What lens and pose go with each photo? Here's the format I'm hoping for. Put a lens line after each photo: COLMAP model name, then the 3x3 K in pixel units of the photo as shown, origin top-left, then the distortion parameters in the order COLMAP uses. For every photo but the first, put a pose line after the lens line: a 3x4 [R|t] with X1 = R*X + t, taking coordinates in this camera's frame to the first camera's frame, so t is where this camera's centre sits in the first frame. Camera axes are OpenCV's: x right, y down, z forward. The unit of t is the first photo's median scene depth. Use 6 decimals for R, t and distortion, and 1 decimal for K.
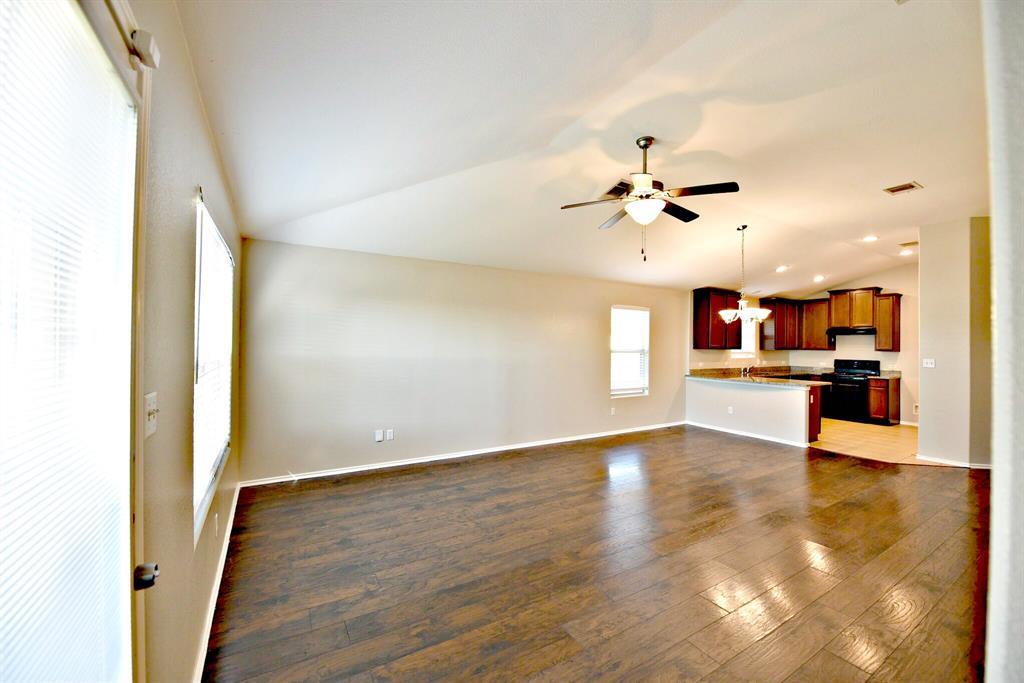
lens RADIAL K [[405.2, 0, 512.1], [0, 405.2, 339.6], [0, 0, 1]] dist [-0.019573, -0.001147]
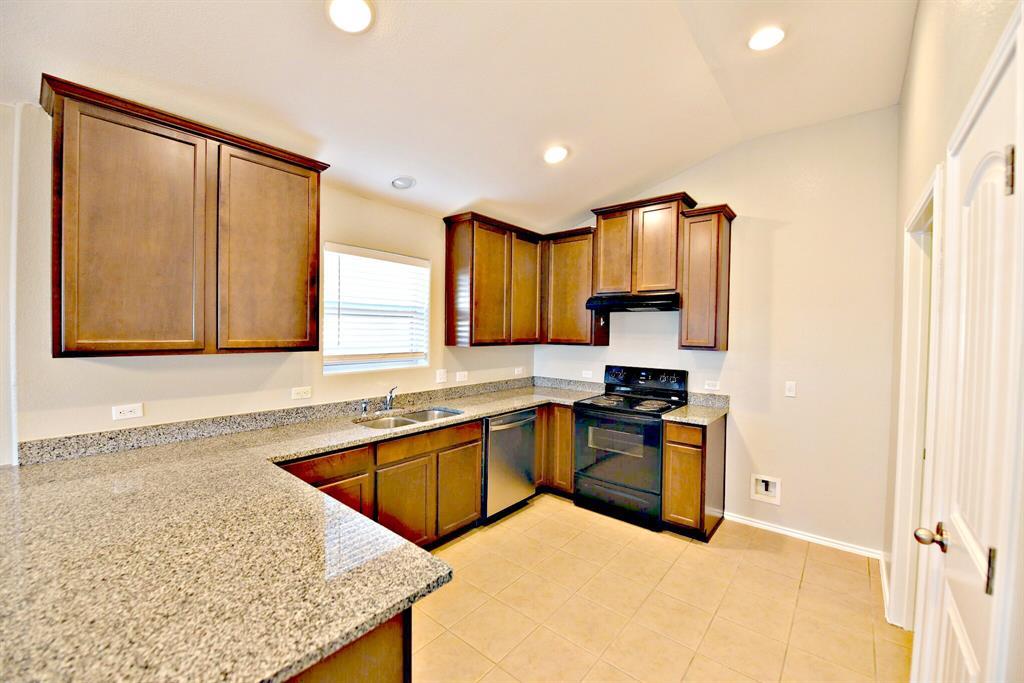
lens RADIAL K [[405.2, 0, 513.9], [0, 405.2, 337.9], [0, 0, 1]] dist [-0.019573, -0.001147]
pose [[0.938974, -0.005862, 0.343939, 0.586124], [-0.005835, 0.999439, 0.032966, 0.003801], [-0.343940, -0.032961, 0.938413, 0.644107]]
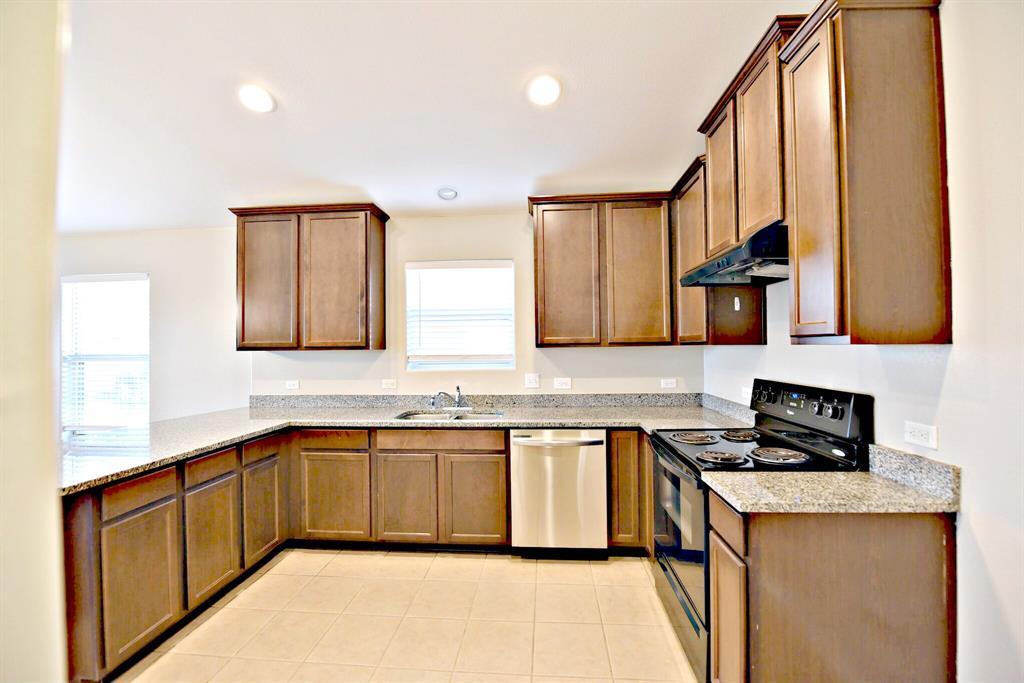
lens RADIAL K [[405.2, 0, 517.1], [0, 405.2, 338.9], [0, 0, 1]] dist [-0.019573, -0.001147]
pose [[0.827021, -0.033672, -0.561161, 0.882083], [0.029139, 0.999430, -0.017026, 0.024665], [0.561415, -0.002271, 0.827531, 0.739304]]
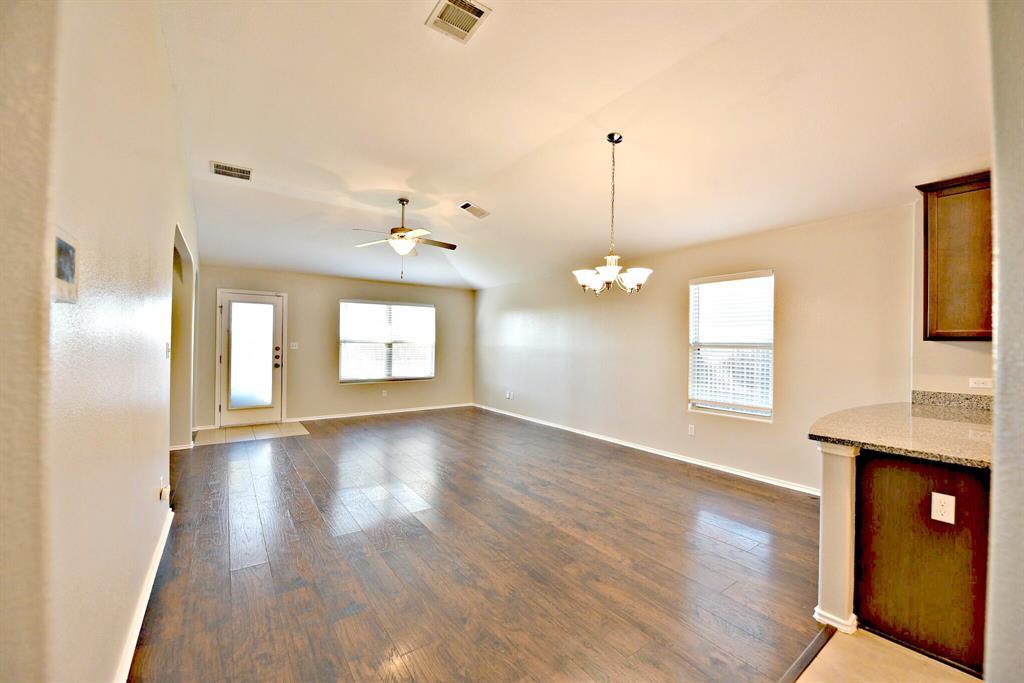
lens RADIAL K [[405.2, 0, 521.7], [0, 405.2, 341.1], [0, 0, 1]] dist [-0.019573, -0.001147]
pose [[0.093628, -0.017832, -0.995448, 0.754593], [-0.004311, 0.999823, -0.018316, 0.030132], [0.995598, 0.006006, 0.093535, 0.520070]]
